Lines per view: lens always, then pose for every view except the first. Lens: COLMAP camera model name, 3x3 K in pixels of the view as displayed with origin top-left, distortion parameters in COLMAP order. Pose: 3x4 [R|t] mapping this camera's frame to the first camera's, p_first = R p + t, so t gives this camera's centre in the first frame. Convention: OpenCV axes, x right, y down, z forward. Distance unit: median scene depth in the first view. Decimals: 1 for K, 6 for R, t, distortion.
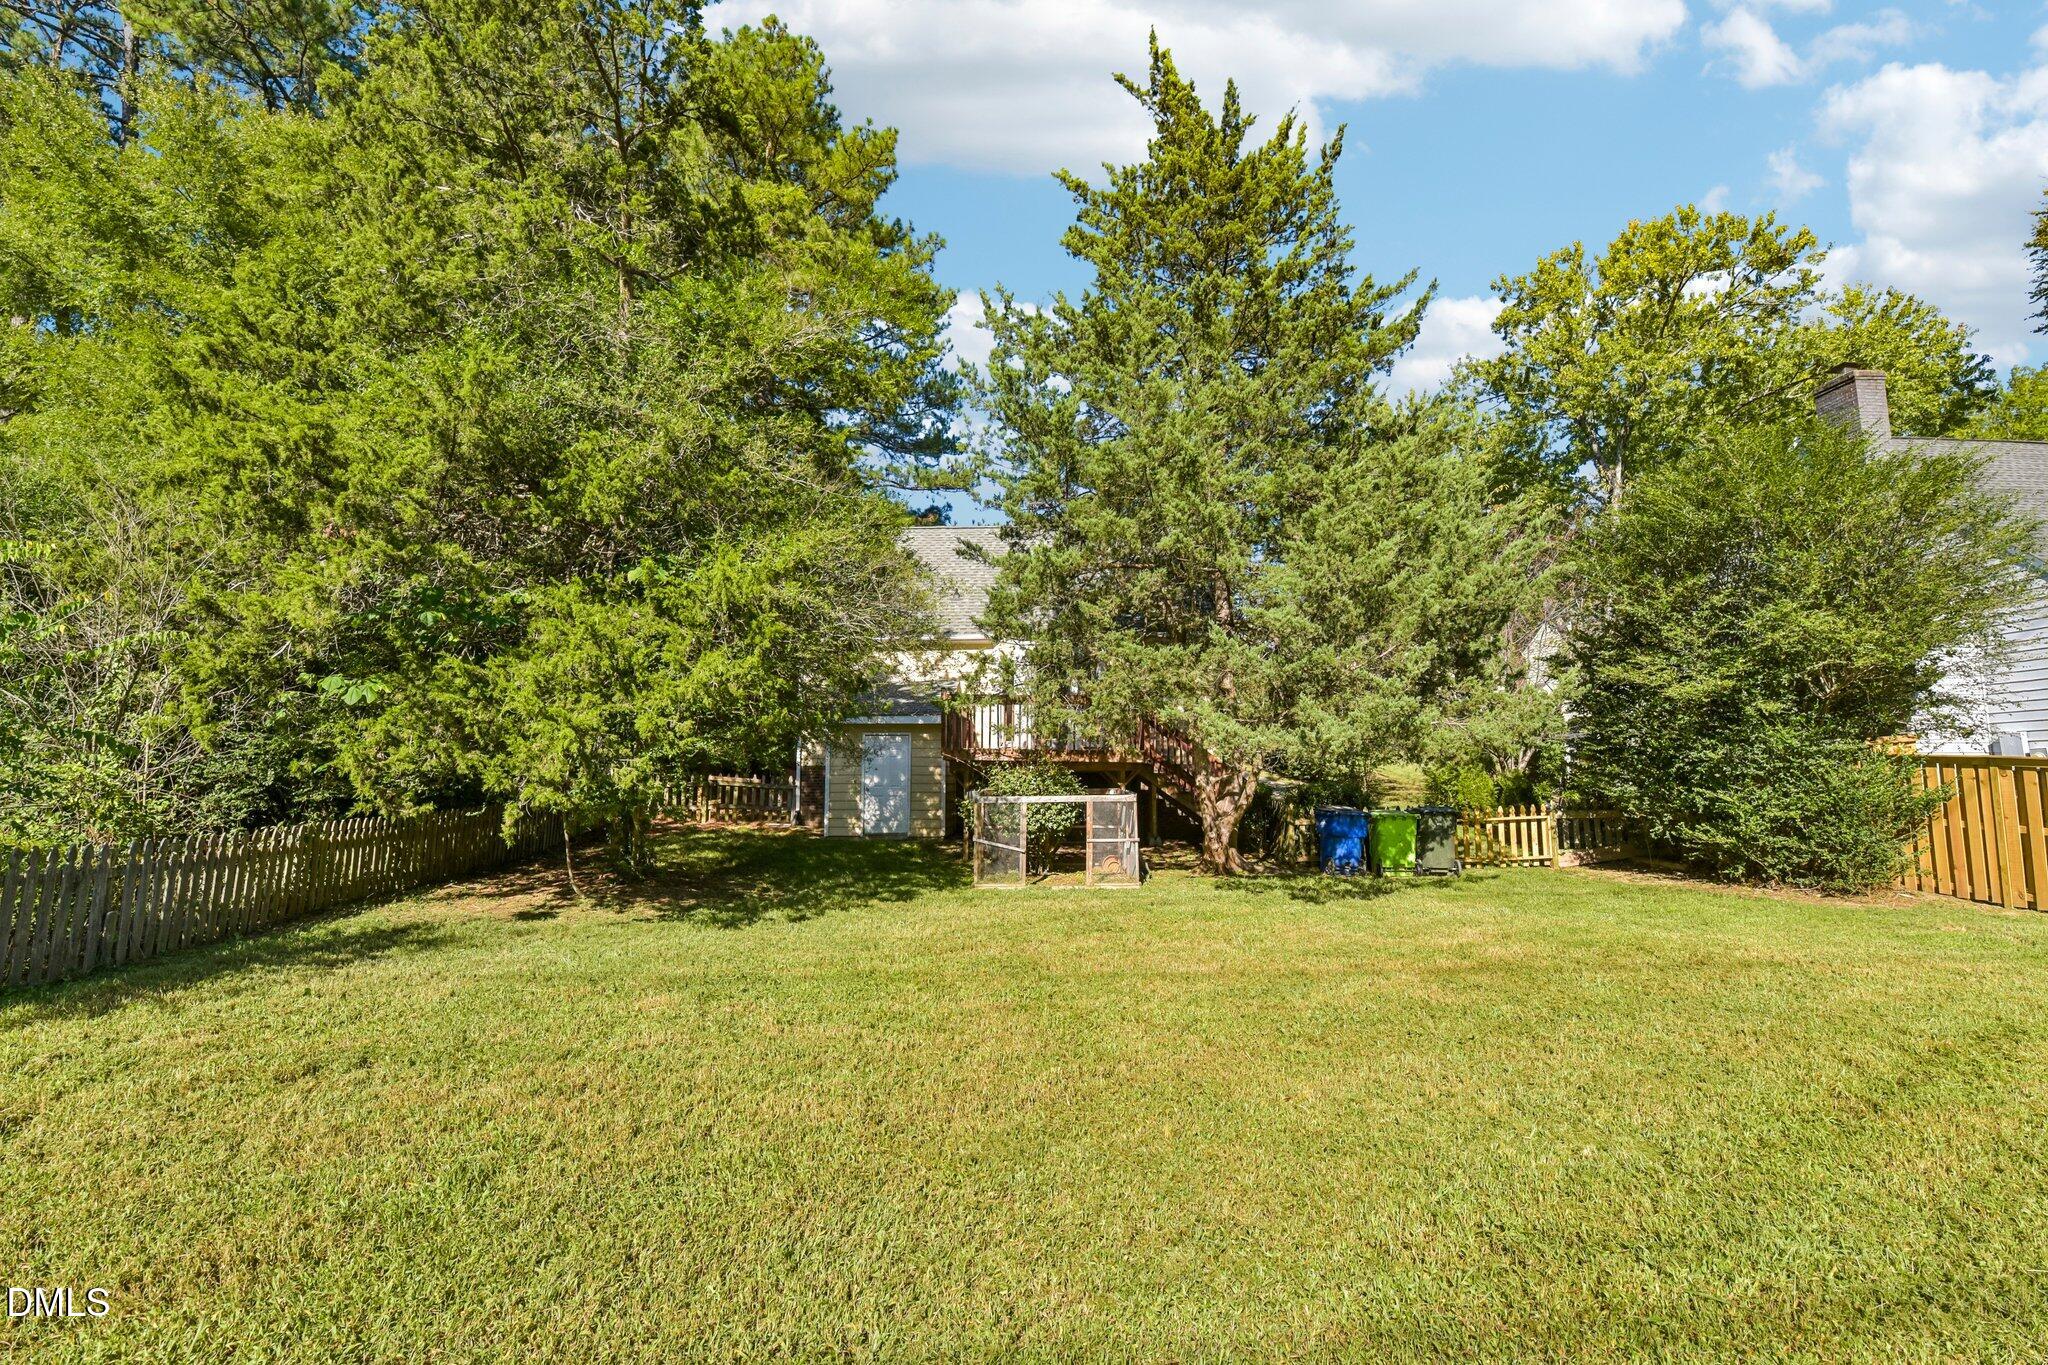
lens RADIAL K [[894.2, 0, 1024.0], [0, 894.2, 682.5], [0, 0, 1]] dist [0.002439, -0.010829]
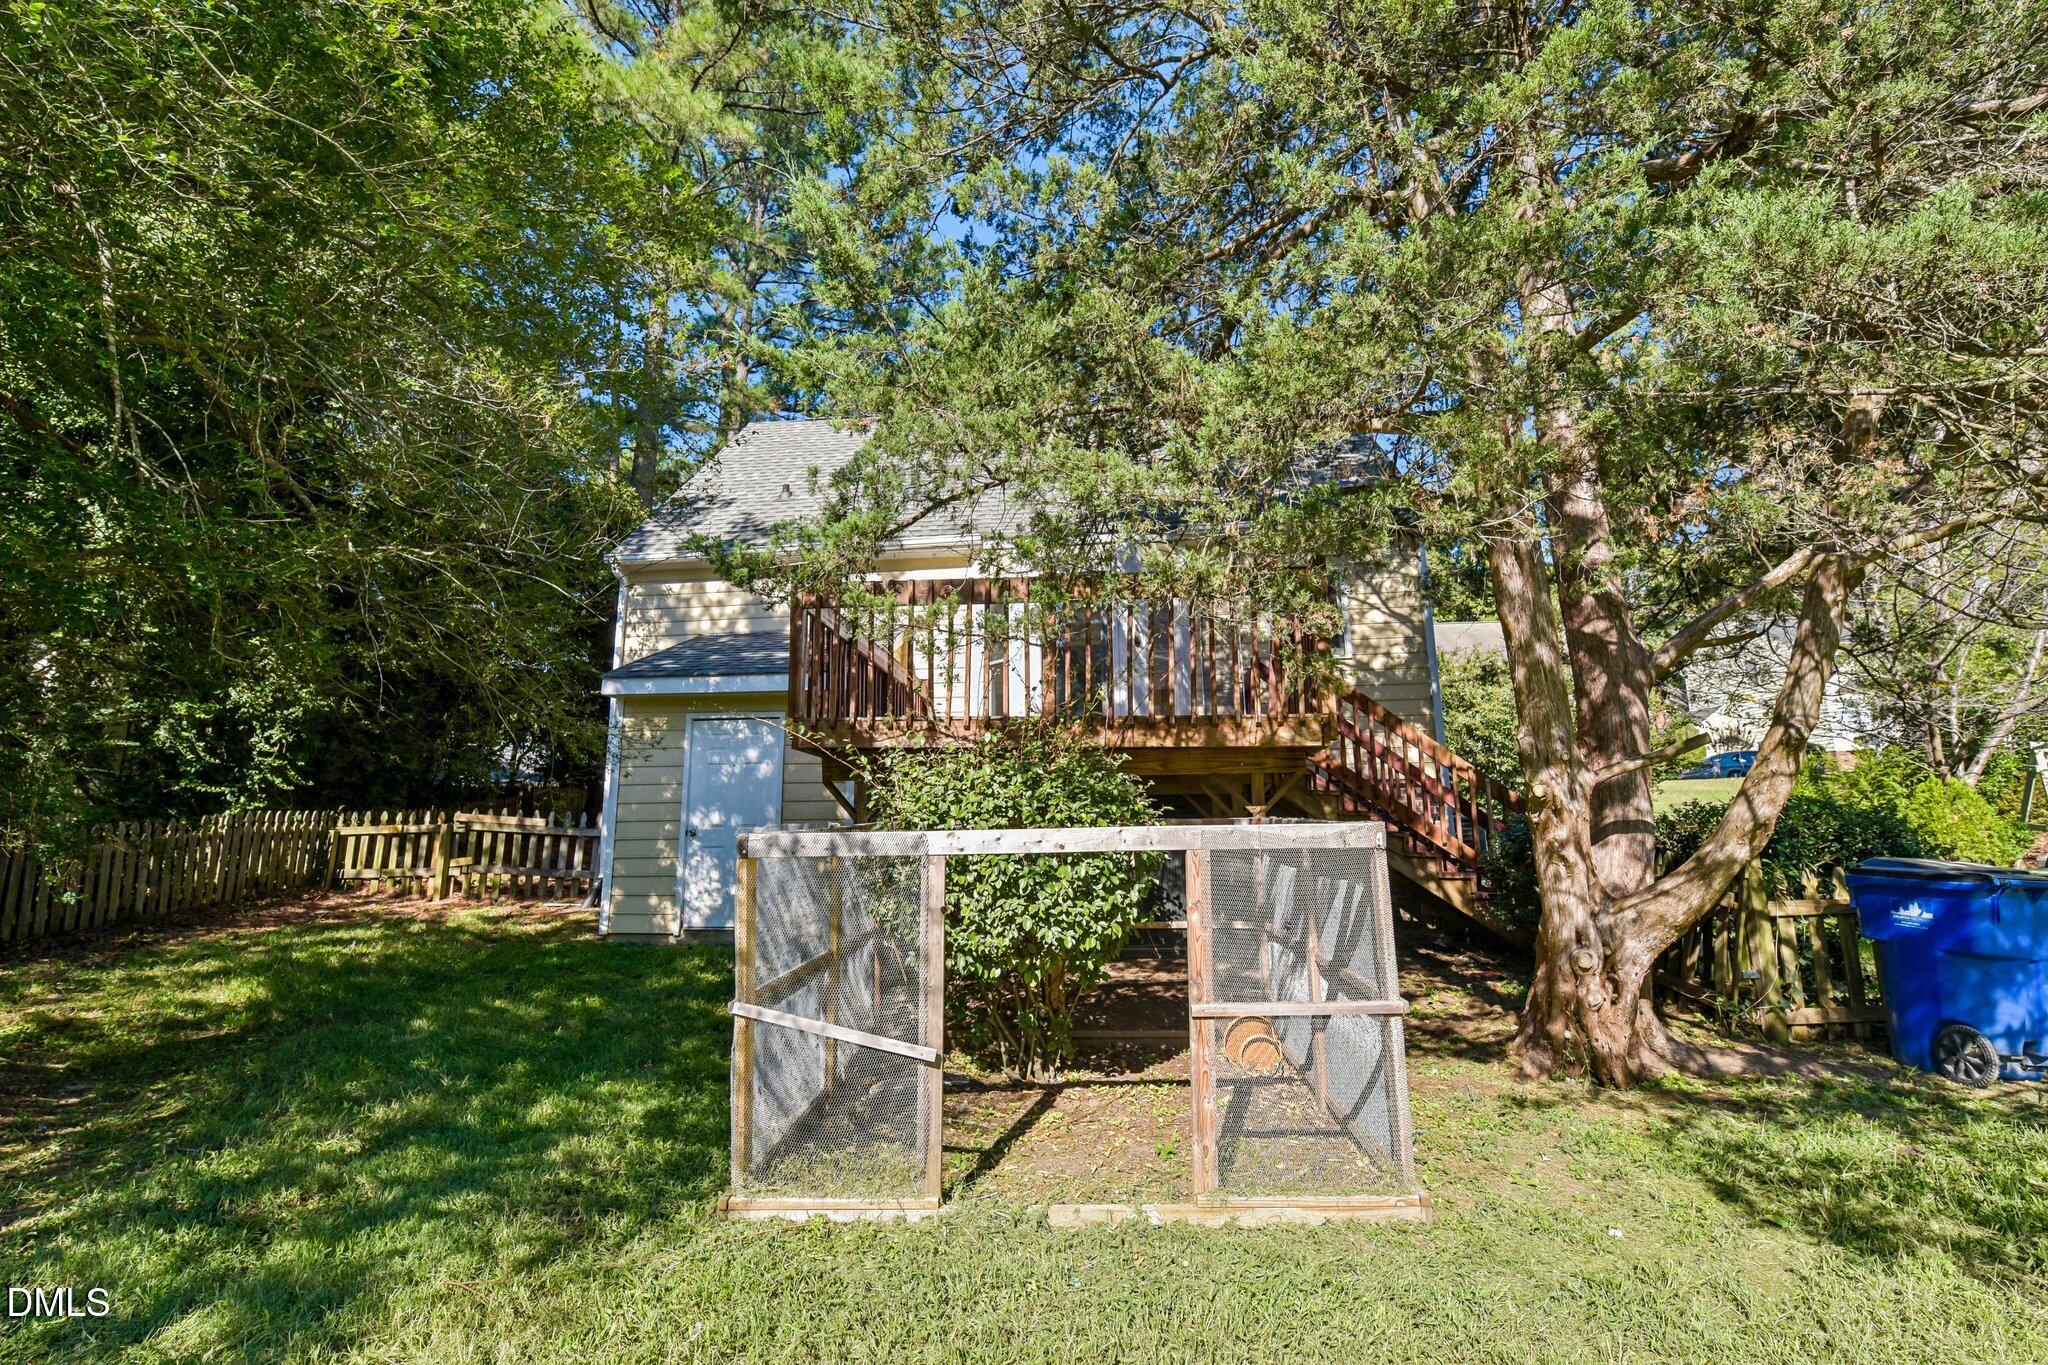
lens RADIAL K [[894.2, 0, 1024.0], [0, 894.2, 682.5], [0, 0, 1]] dist [0.002439, -0.010829]
pose [[0.997184, -0.020844, -0.072038, 0.039250], [0.015729, 0.997362, -0.070863, 0.089811], [0.073325, 0.069530, 0.994881, 0.645121]]
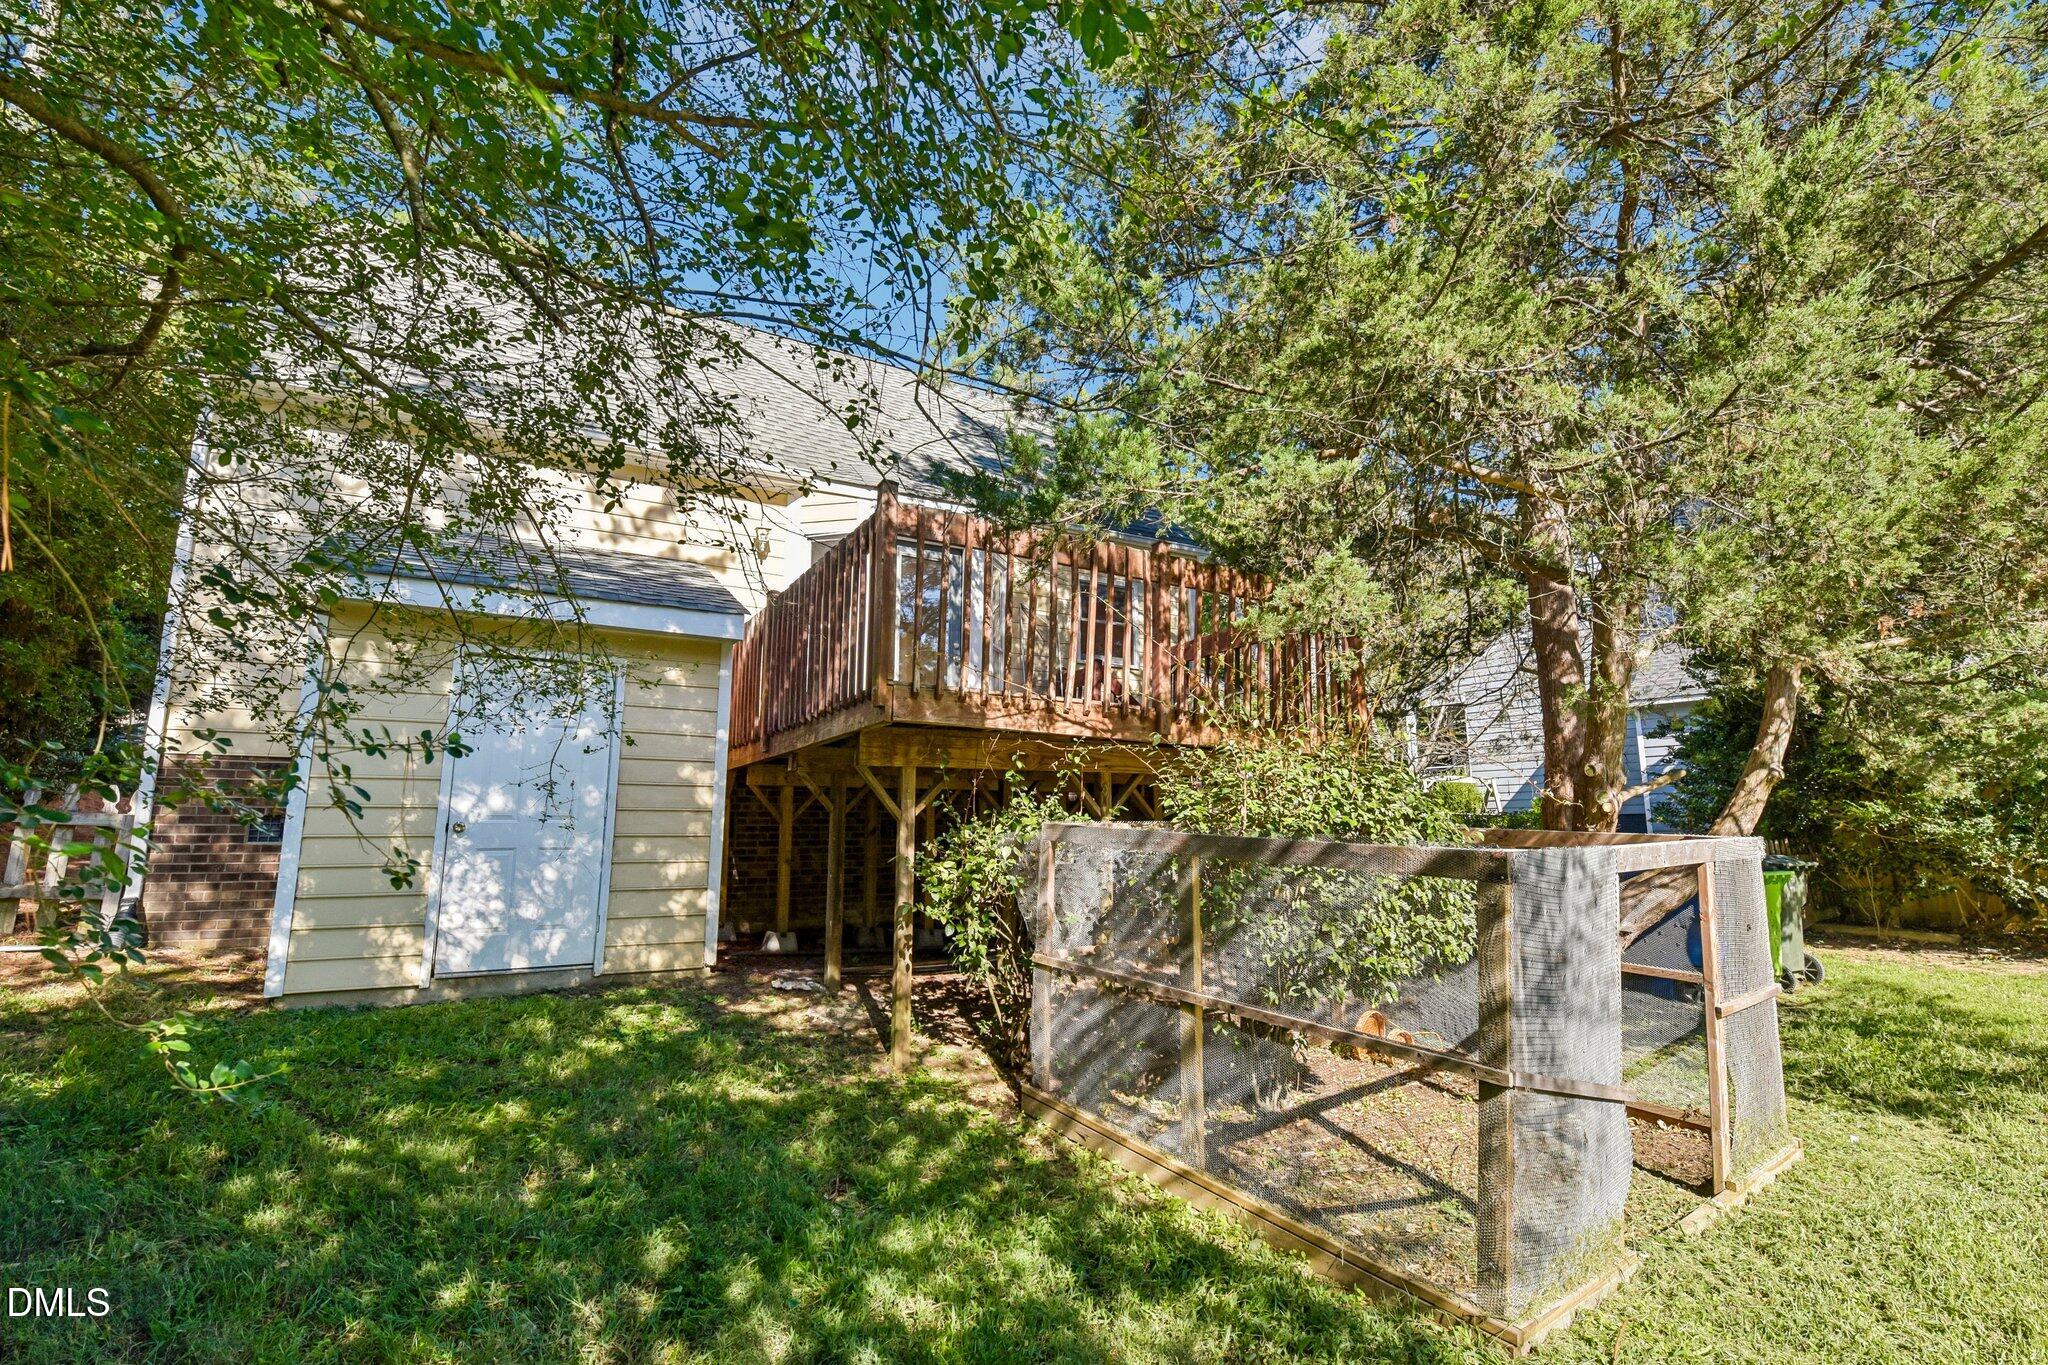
lens RADIAL K [[894.2, 0, 1024.0], [0, 894.2, 682.5], [0, 0, 1]] dist [0.002439, -0.010829]
pose [[0.846124, 0.084682, 0.526216, -0.213461], [-0.056924, 0.996008, -0.068753, 0.094714], [-0.529938, 0.028219, 0.847567, 0.763926]]
